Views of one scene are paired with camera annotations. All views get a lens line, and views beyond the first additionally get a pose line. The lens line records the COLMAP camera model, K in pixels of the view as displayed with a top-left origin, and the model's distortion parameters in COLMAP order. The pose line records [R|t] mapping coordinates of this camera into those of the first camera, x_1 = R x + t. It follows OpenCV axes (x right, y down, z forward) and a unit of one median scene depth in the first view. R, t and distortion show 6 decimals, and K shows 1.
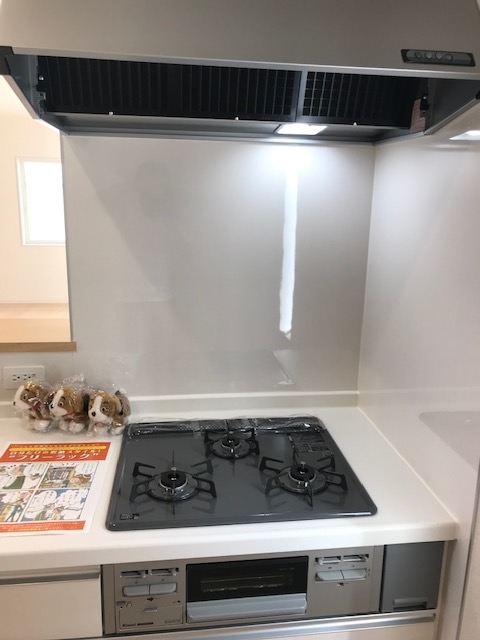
lens RADIAL K [[523.2, 0, 240.0], [0, 523.2, 320.0], [0, 0, 1]] dist [0.044362, -0.063154]
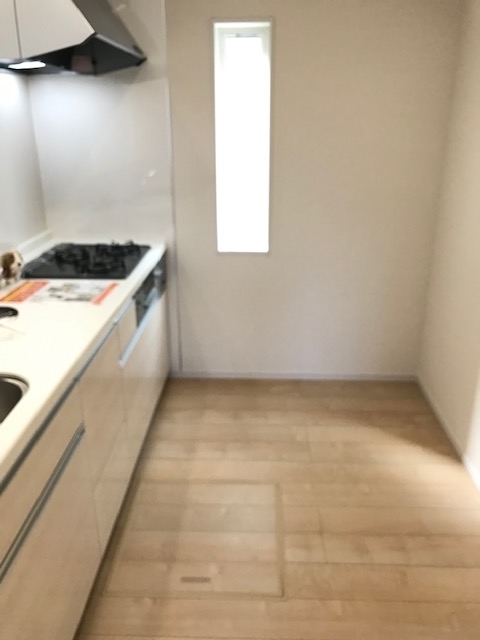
lens RADIAL K [[523.2, 0, 240.0], [0, 523.2, 320.0], [0, 0, 1]] dist [0.044362, -0.063154]
pose [[0.169544, -0.377904, 0.910189, -1.802015], [0.225379, 0.913952, 0.337484, -0.037019], [-0.959406, 0.147919, 0.240127, 0.096987]]
